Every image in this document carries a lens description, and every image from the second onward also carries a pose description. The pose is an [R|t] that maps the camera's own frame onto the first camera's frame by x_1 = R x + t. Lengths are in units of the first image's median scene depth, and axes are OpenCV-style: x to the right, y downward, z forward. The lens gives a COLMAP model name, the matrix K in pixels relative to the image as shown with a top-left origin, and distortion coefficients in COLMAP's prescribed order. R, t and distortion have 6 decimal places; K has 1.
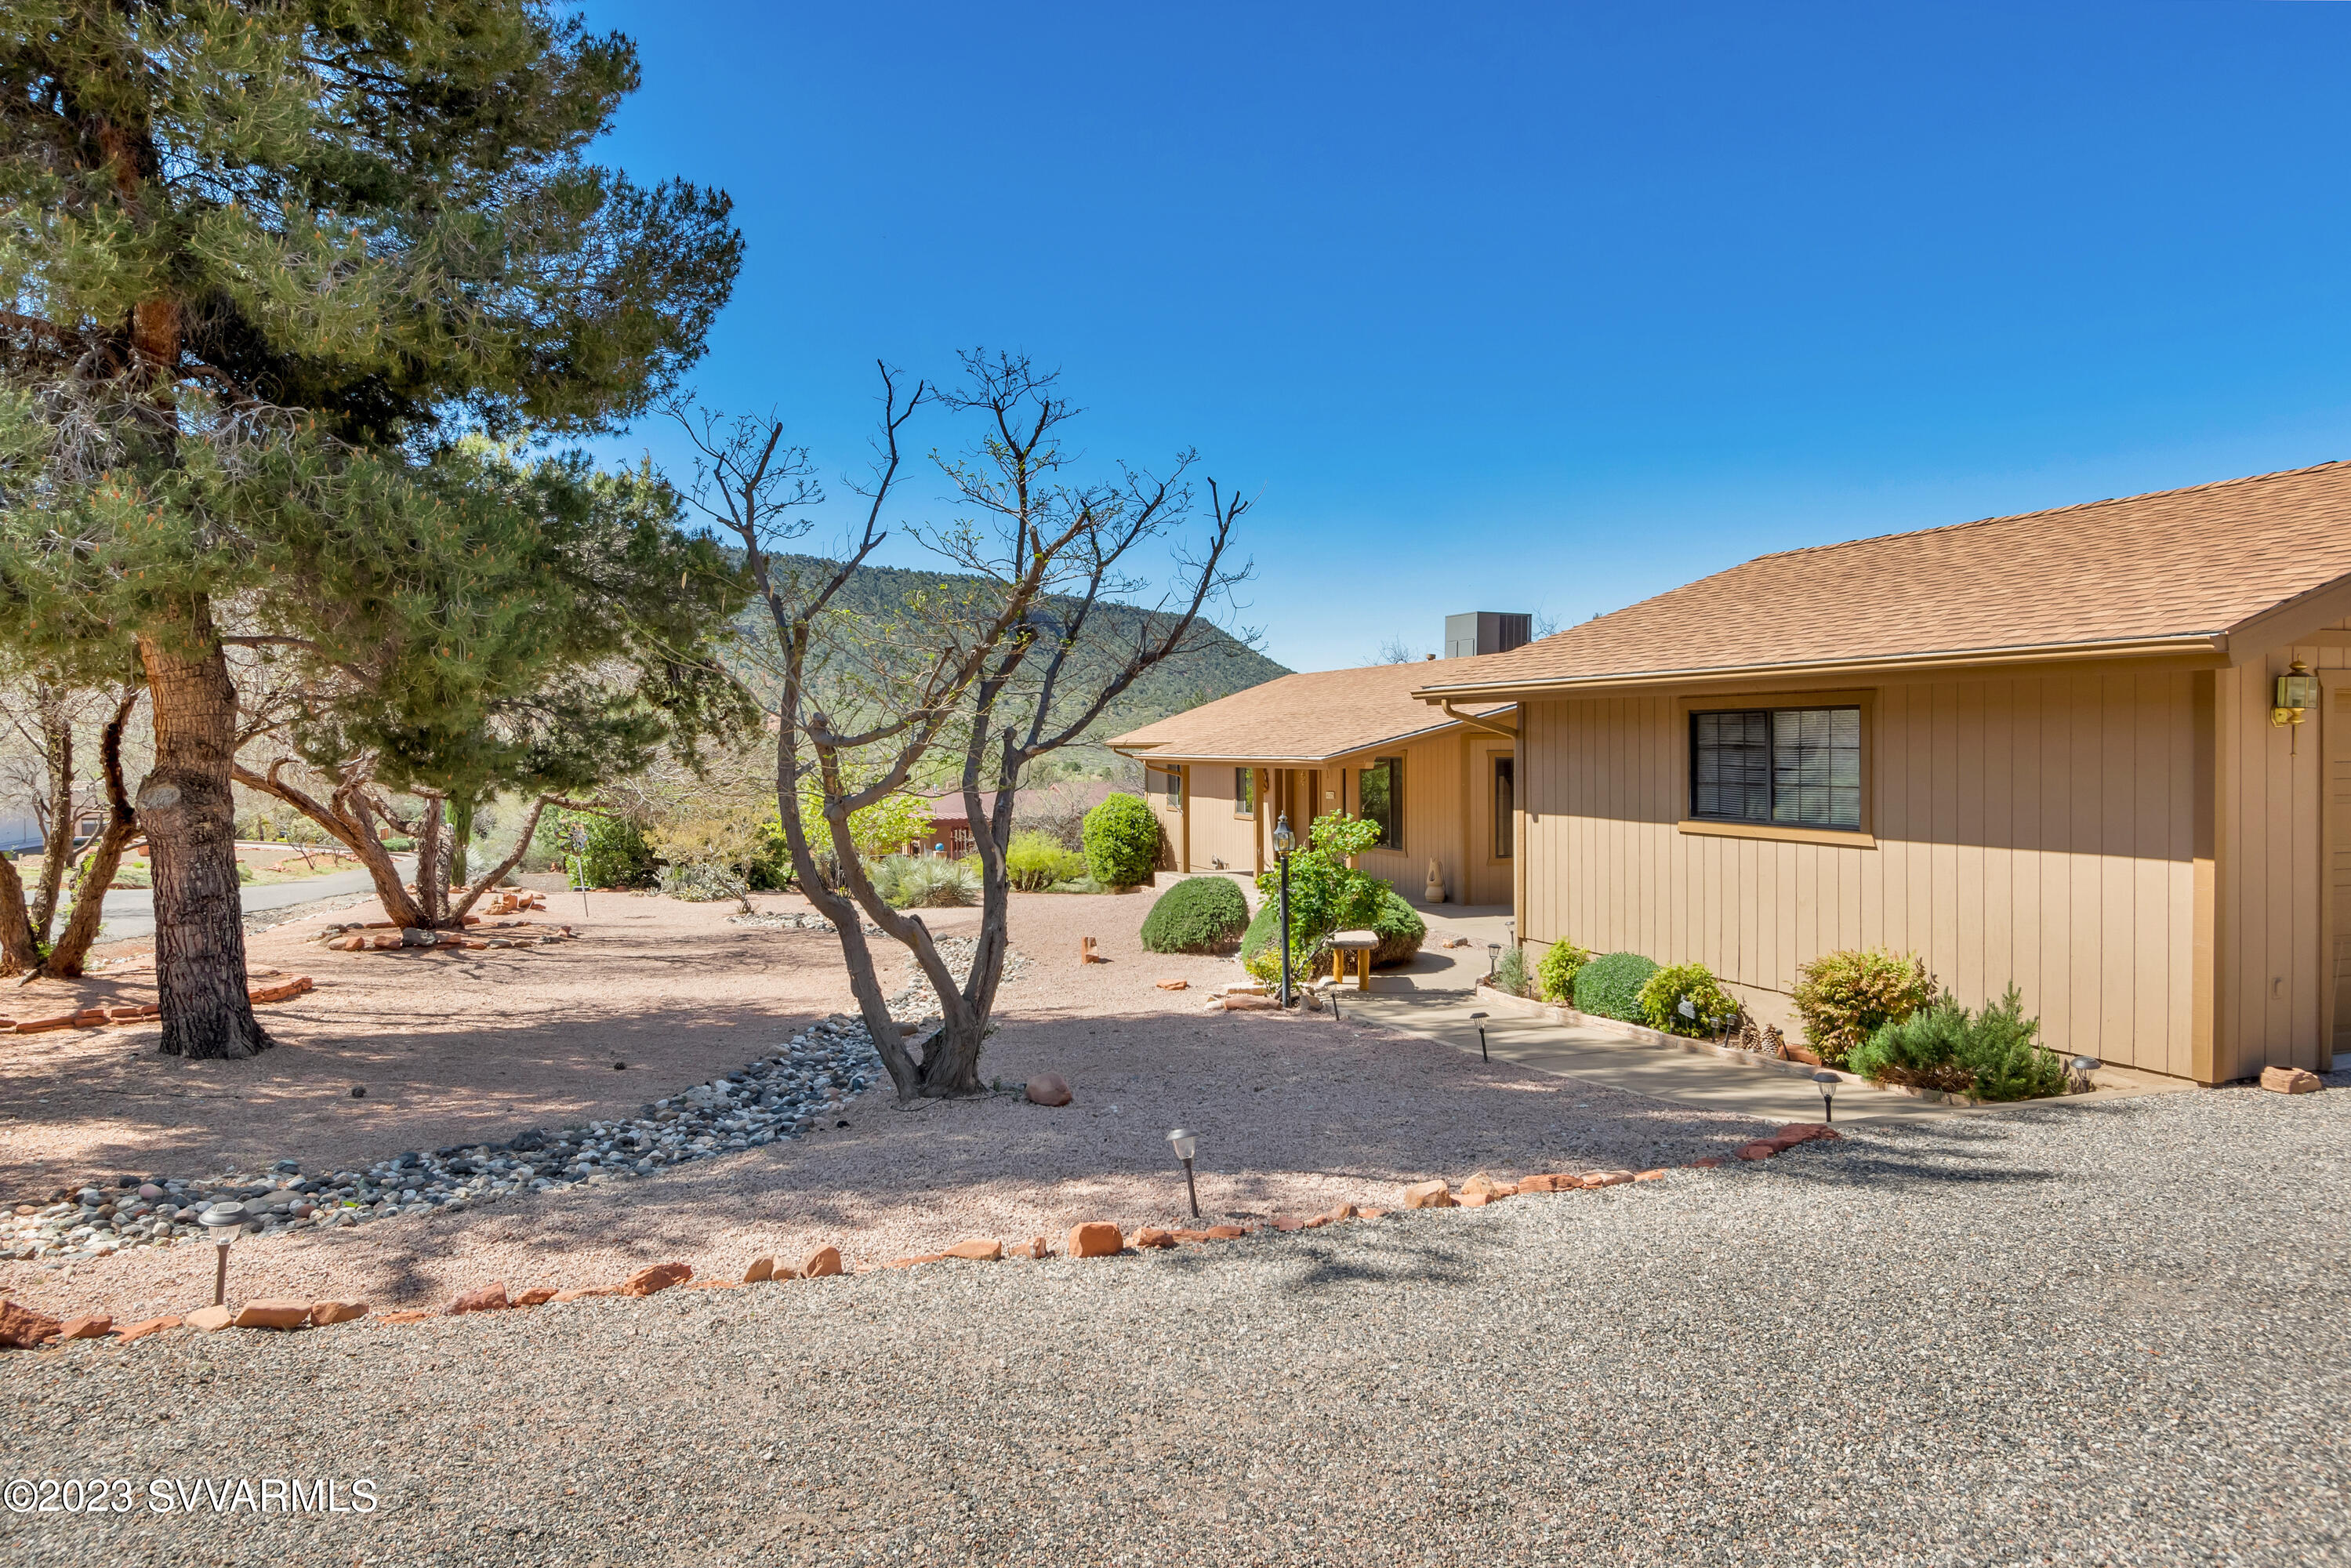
lens RADIAL K [[1528.1, 0, 1171.4], [0, 1528.1, 784.6], [0, 0, 1]] dist [0.009707, 0.001280]
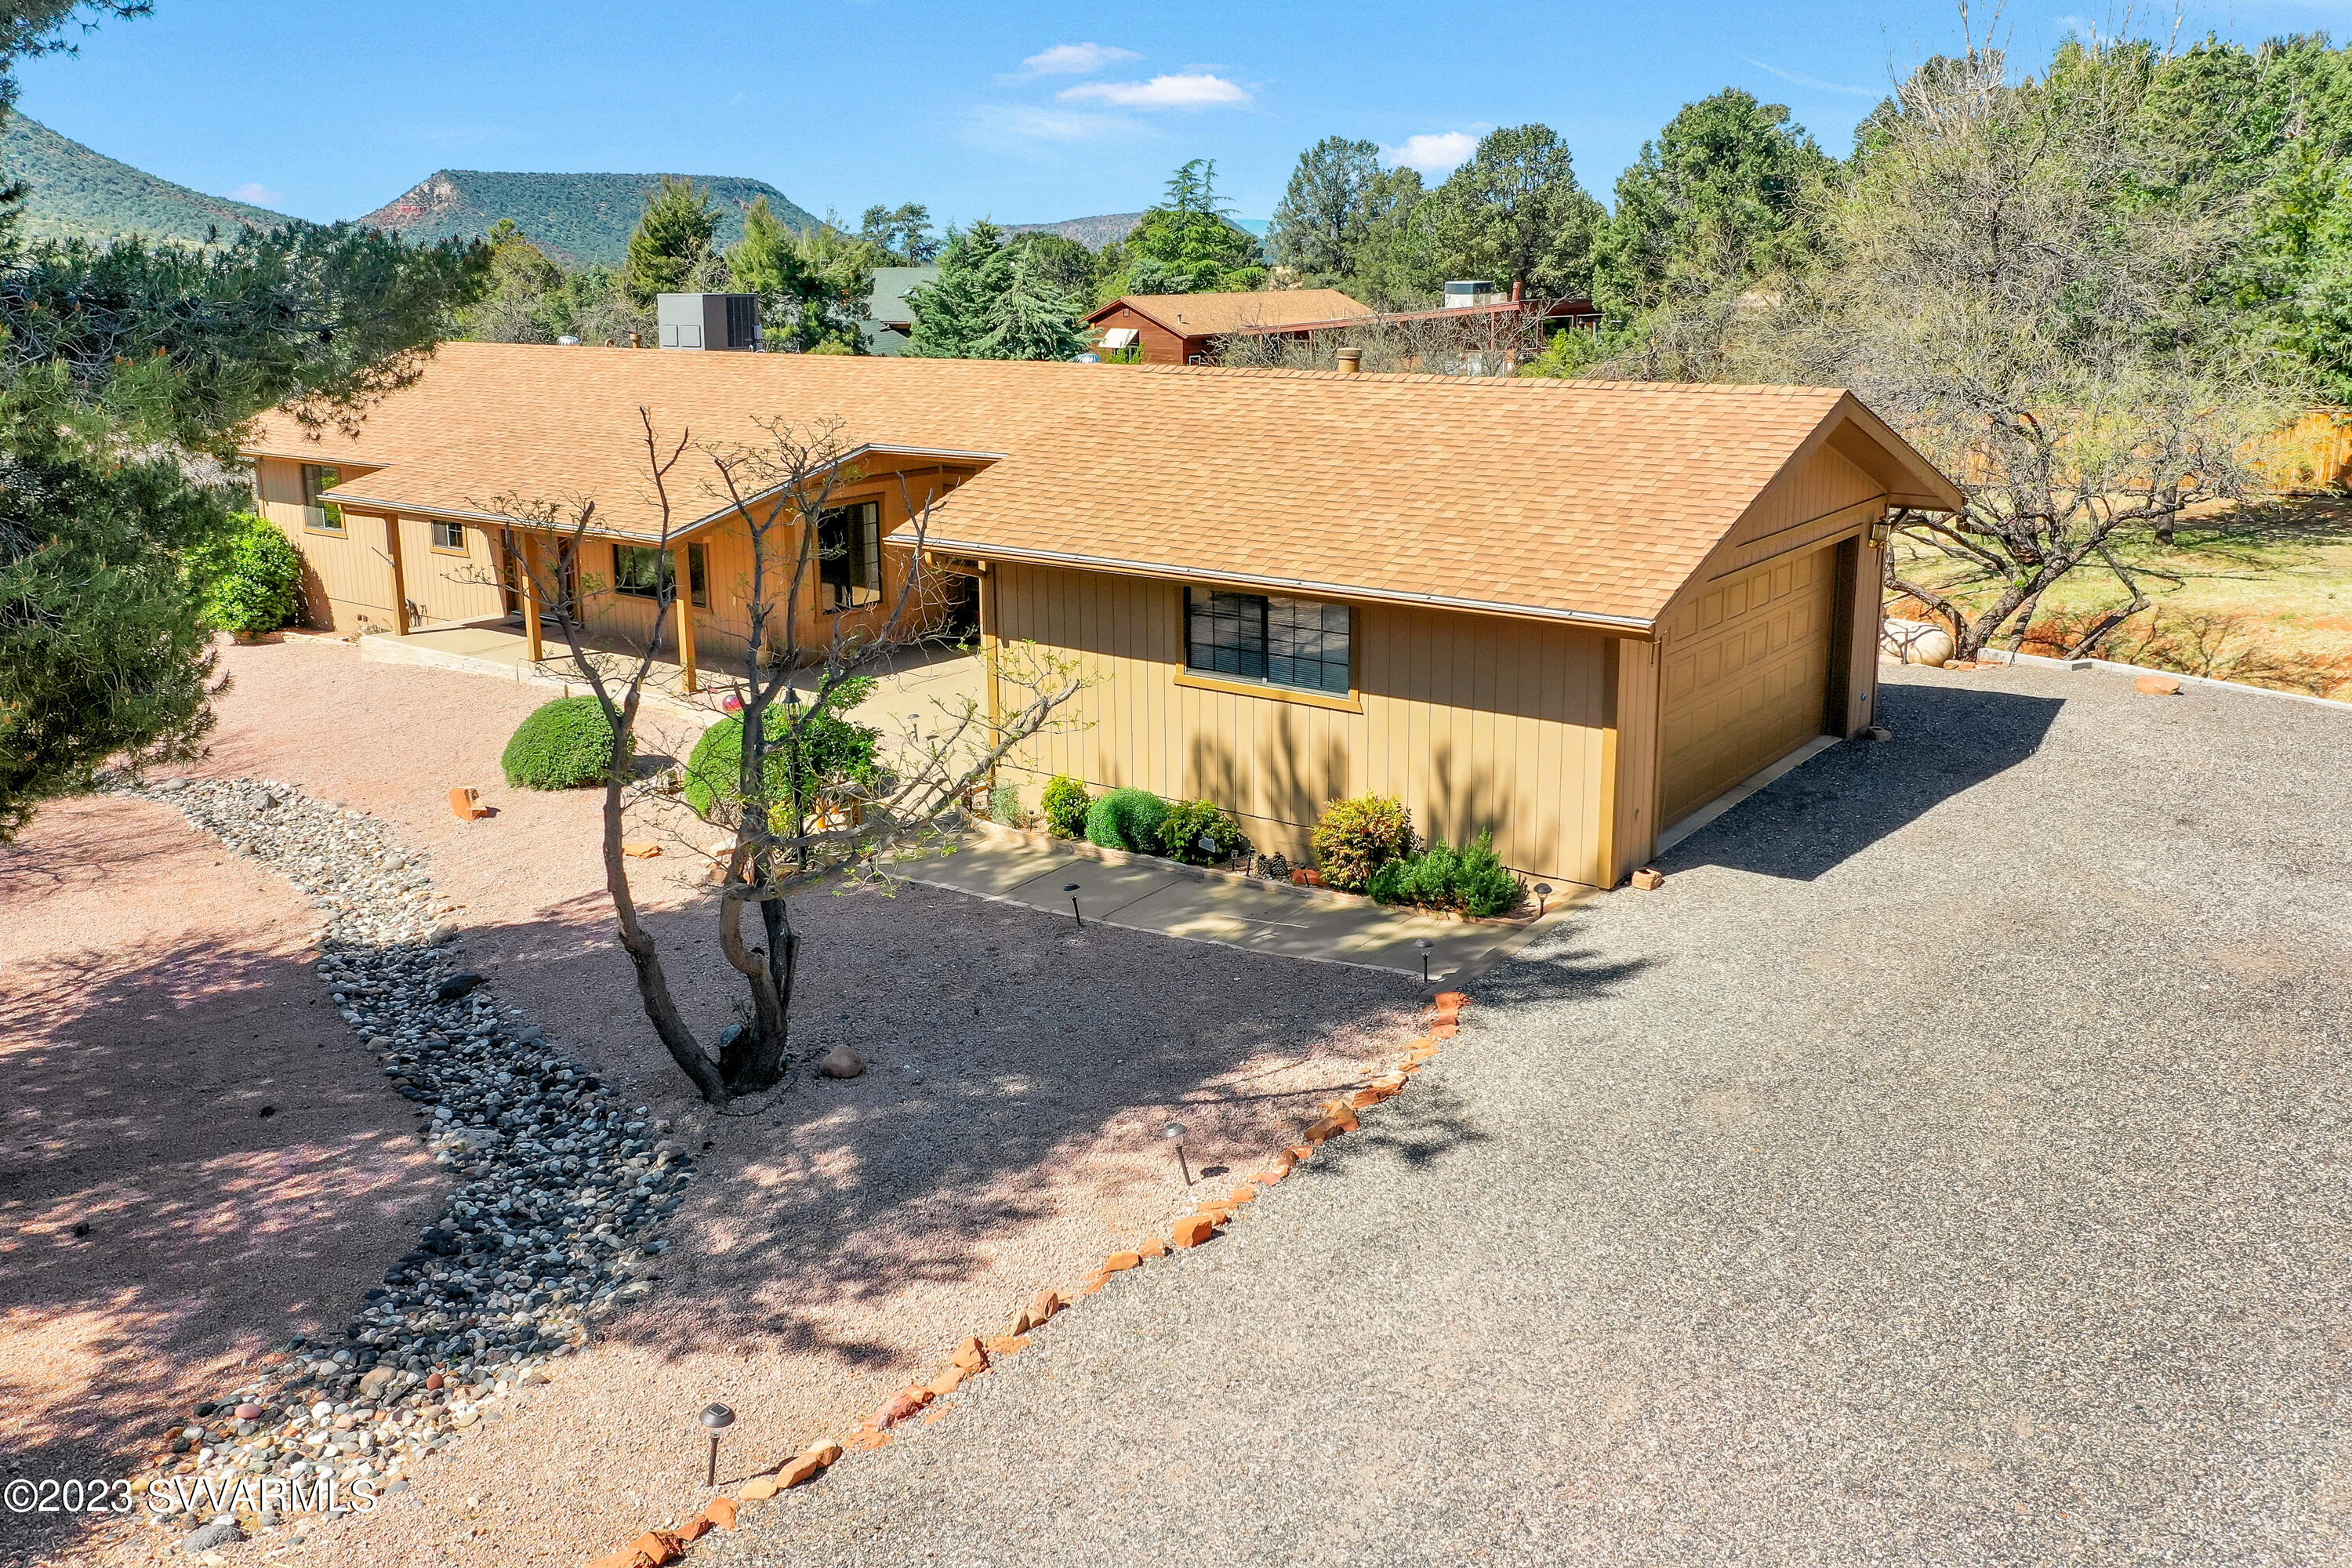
lens RADIAL K [[1823.6, 0, 1185.8], [0, 1823.6, 782.9], [0, 0, 1]] dist [-0.004719, 0.006077]
pose [[0.839975, -0.144738, 0.522965, -0.447565], [0.017053, 0.970335, 0.241164, -0.263176], [-0.542357, -0.193654, 0.817525, -0.155565]]
